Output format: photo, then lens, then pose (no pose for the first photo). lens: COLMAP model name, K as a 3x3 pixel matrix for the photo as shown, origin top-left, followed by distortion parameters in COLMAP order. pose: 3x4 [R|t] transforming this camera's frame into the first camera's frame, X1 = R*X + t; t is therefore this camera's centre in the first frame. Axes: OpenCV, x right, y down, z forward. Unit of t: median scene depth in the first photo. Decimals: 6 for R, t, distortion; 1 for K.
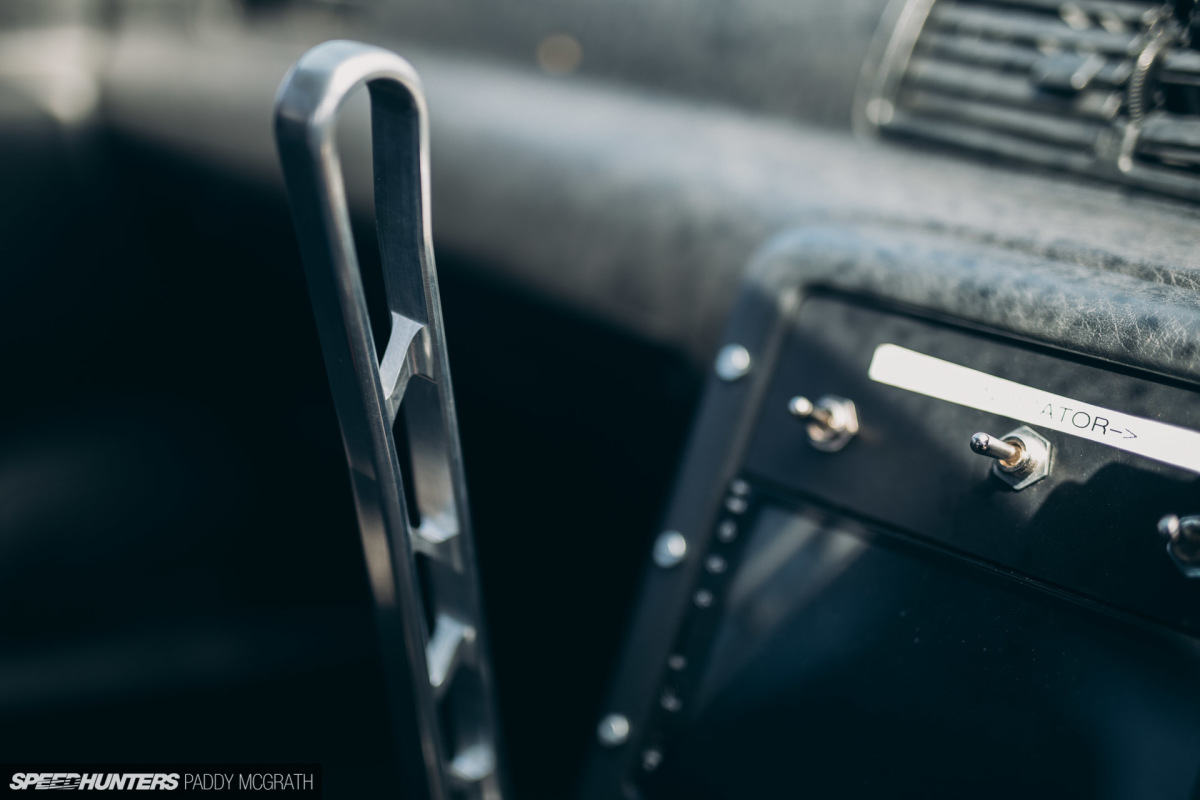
lens RADIAL K [[1753.1, 0, 600.0], [0, 1753.1, 400.0], [0, 0, 1]] dist [0.001383, 0.010184]
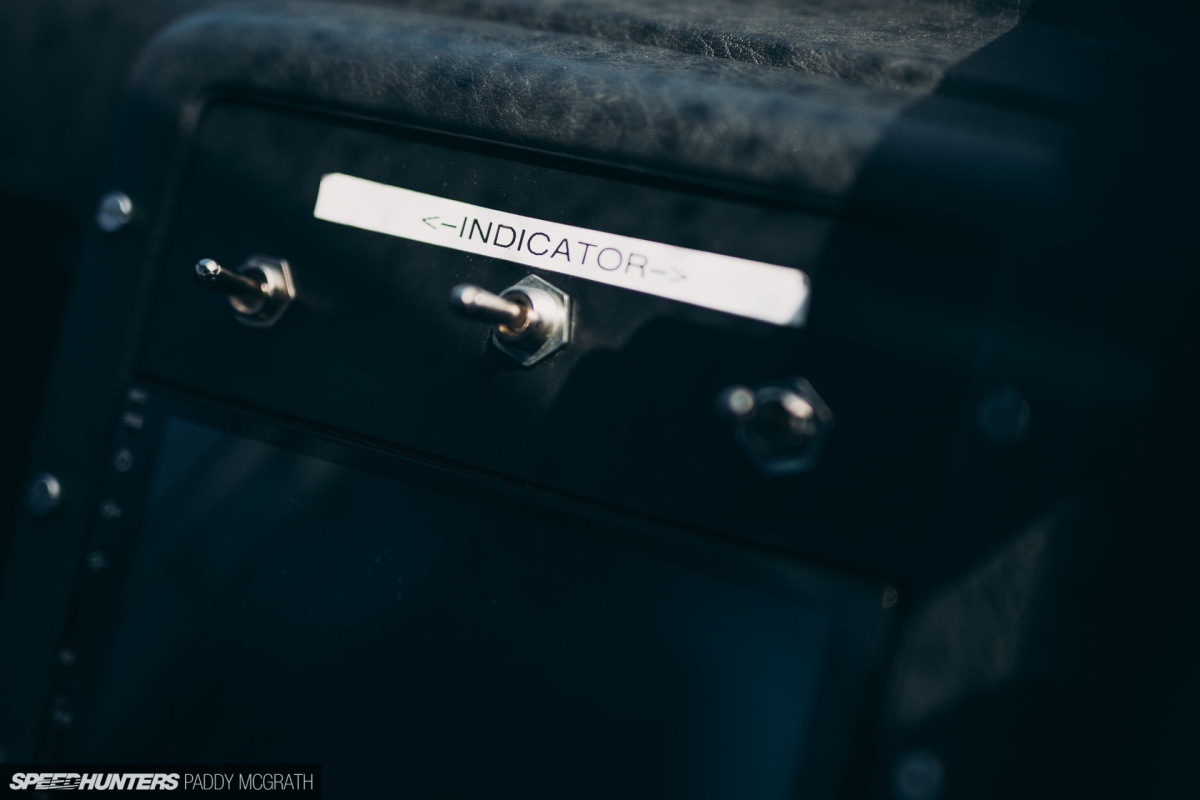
lens RADIAL K [[1712.4, 0, 600.0], [0, 1712.4, 400.0], [0, 0, 1]] dist [0.000261, -0.005600]
pose [[0.977548, -0.081547, 0.194294, 0.133532], [0.067755, 0.994756, 0.076614, 0.014434], [-0.199523, -0.061729, 0.977947, 0.334201]]
